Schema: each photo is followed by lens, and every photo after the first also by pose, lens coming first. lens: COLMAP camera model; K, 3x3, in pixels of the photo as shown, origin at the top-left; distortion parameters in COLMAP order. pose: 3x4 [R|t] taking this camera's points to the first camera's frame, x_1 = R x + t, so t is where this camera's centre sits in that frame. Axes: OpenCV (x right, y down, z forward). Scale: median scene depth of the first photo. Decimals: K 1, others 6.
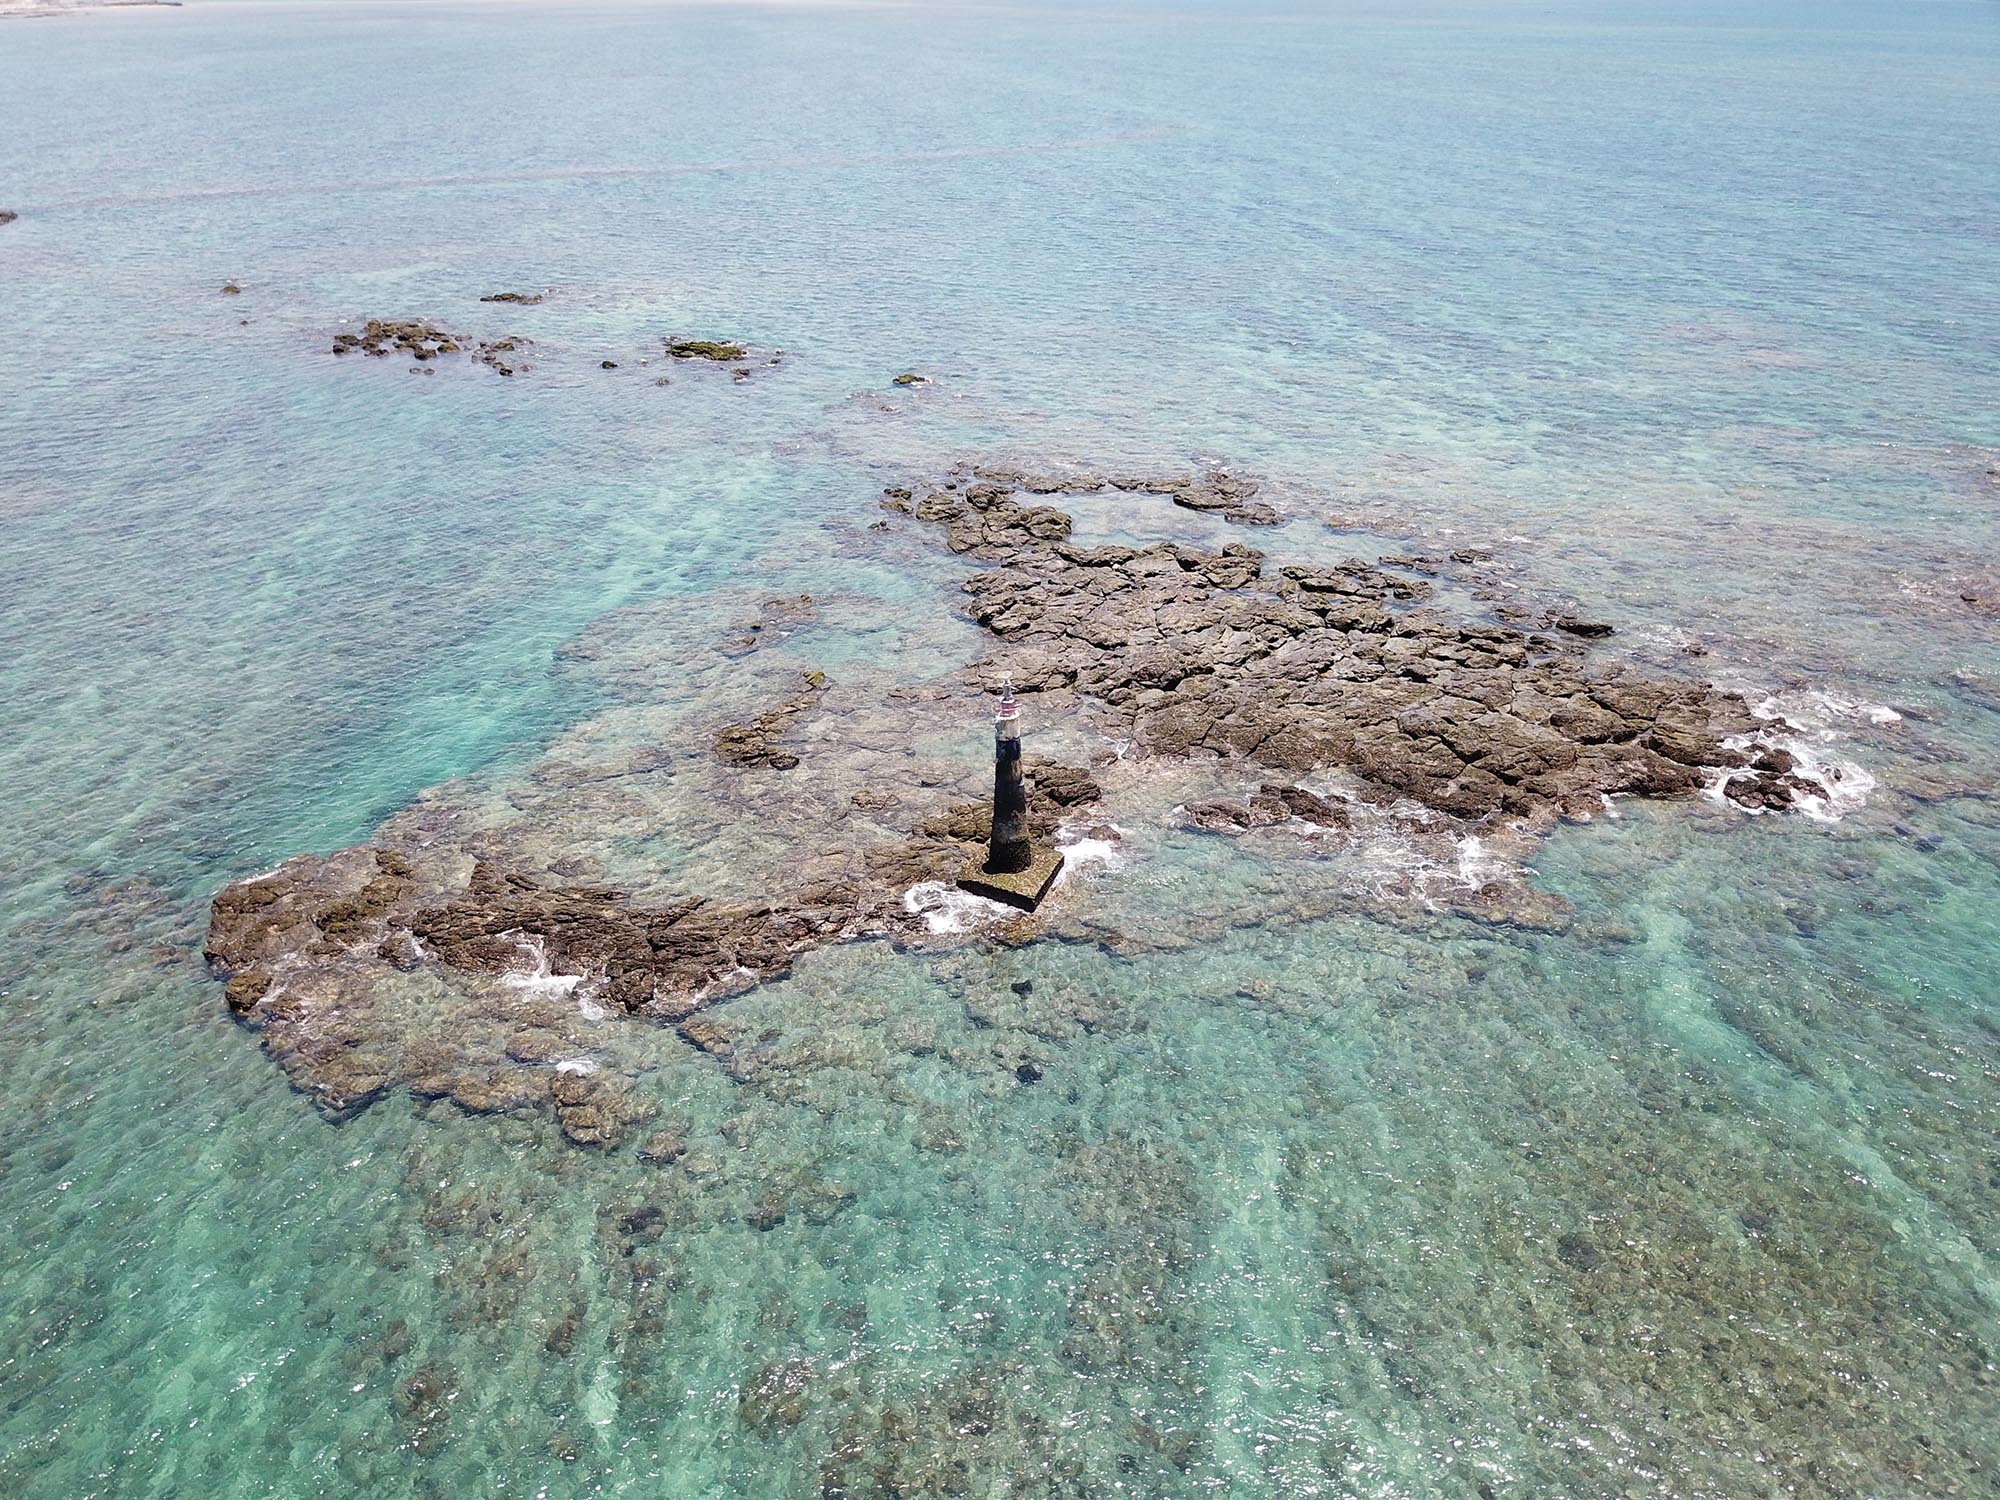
lens RADIAL K [[1554.9, 0, 993.6], [0, 1554.9, 754.9], [0, 0, 1]] dist [-0.025912, 0.038025]
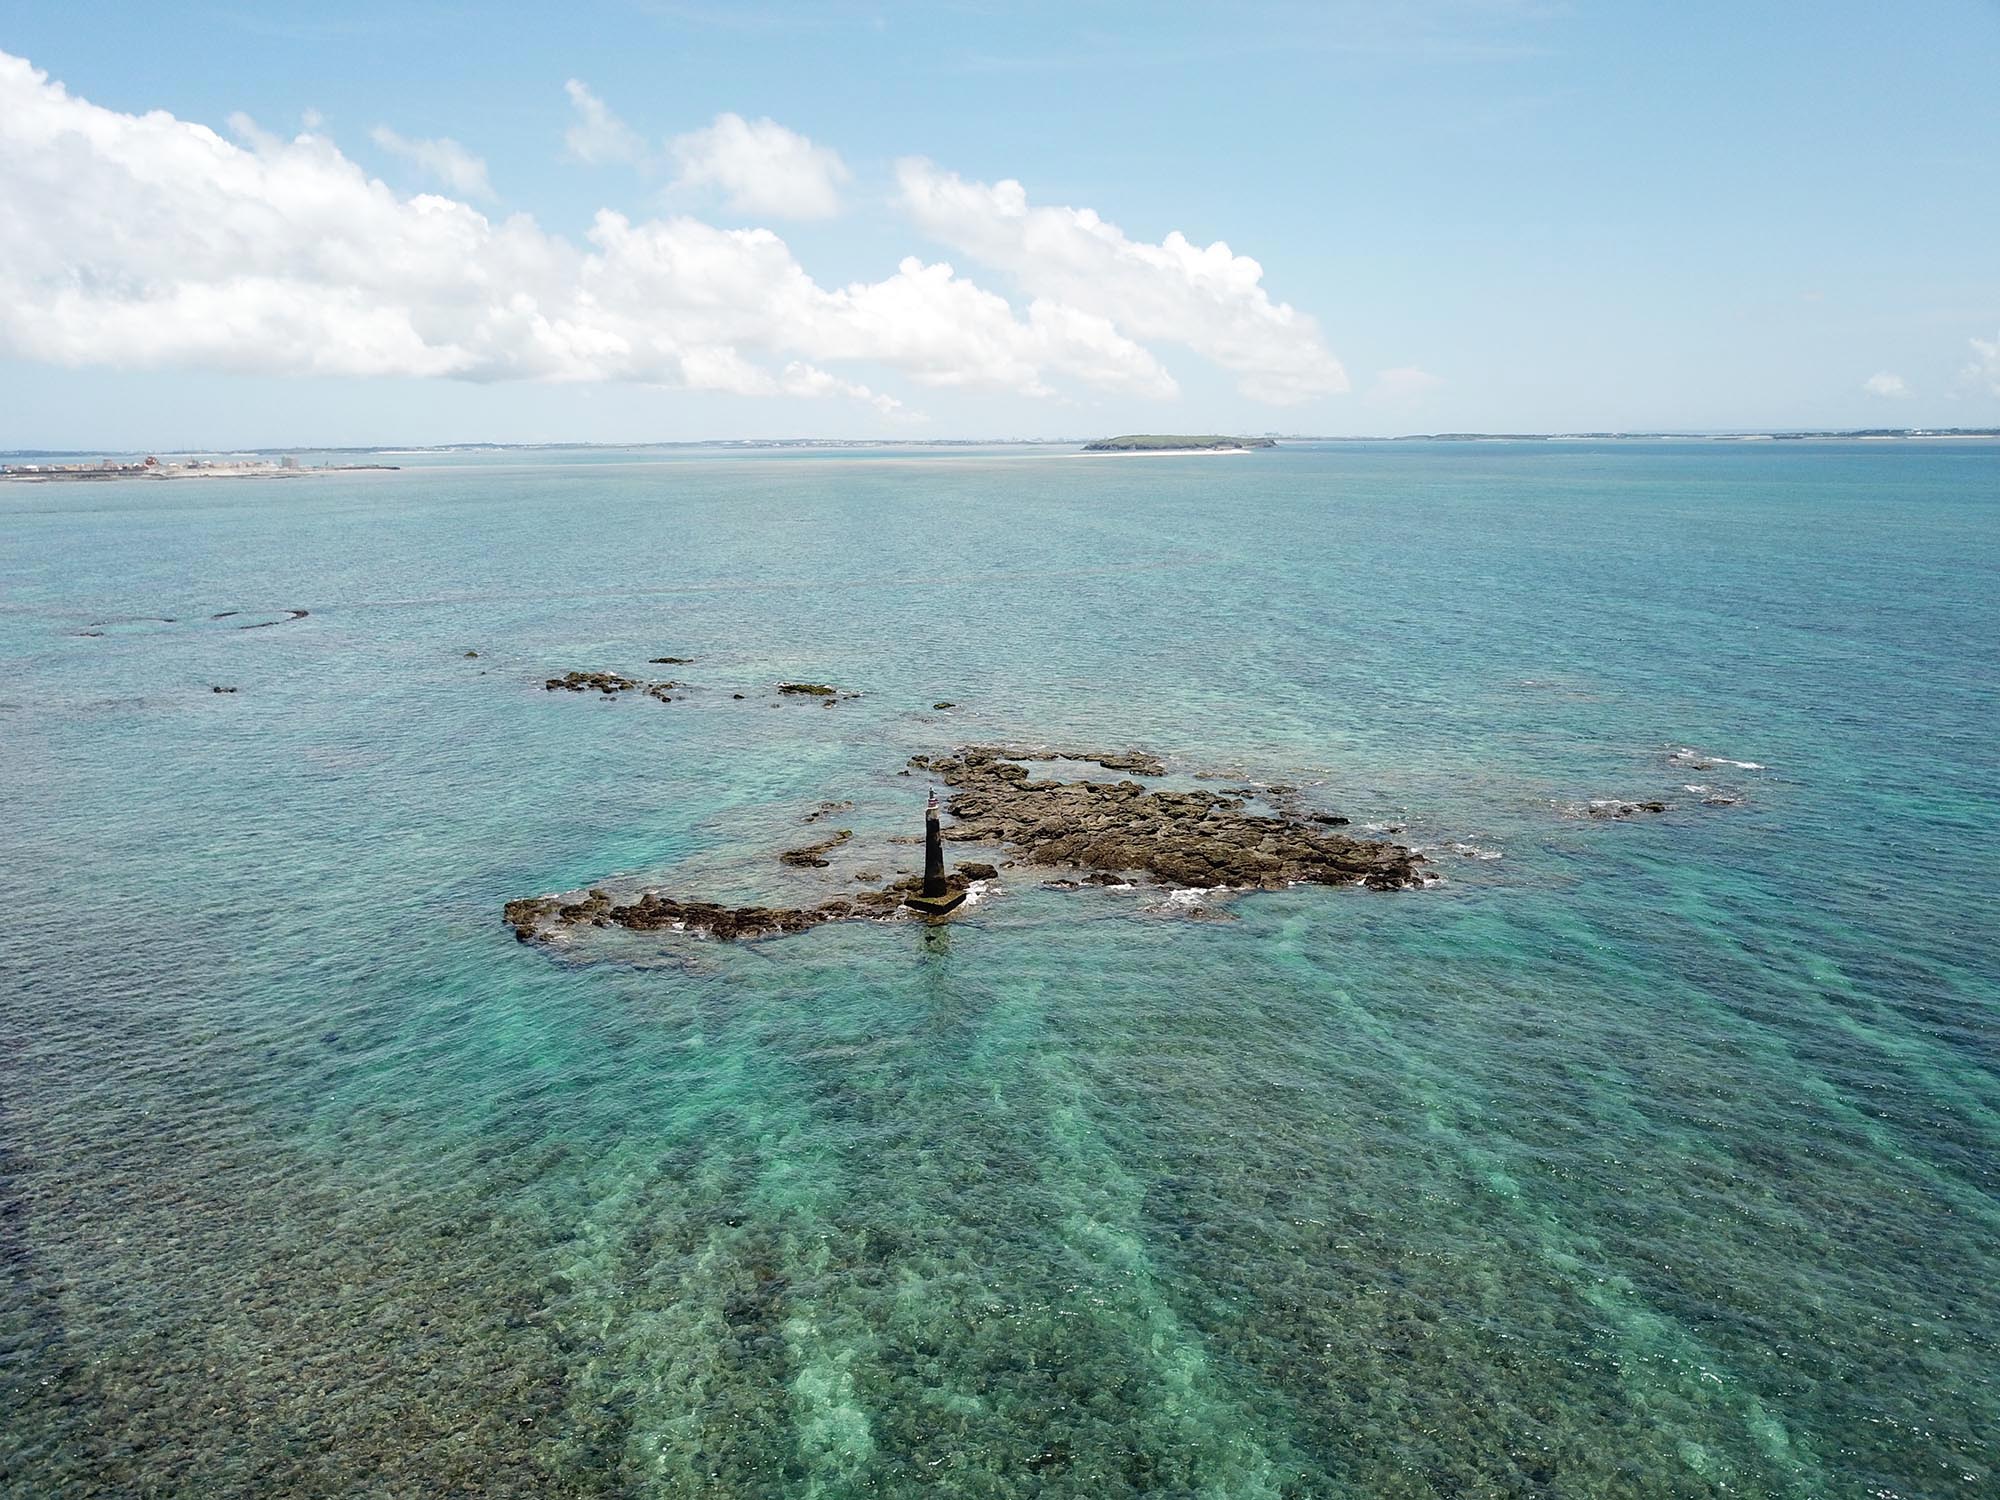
lens RADIAL K [[1554.9, 0, 1014.0], [0, 1554.9, 748.2], [0, 0, 1]] dist [-0.025912, 0.038025]
pose [[0.998026, 0.010493, -0.061913, 0.152215], [-0.026732, 0.963136, -0.267683, 0.277390], [0.056821, 0.268810, 0.961516, -0.560729]]
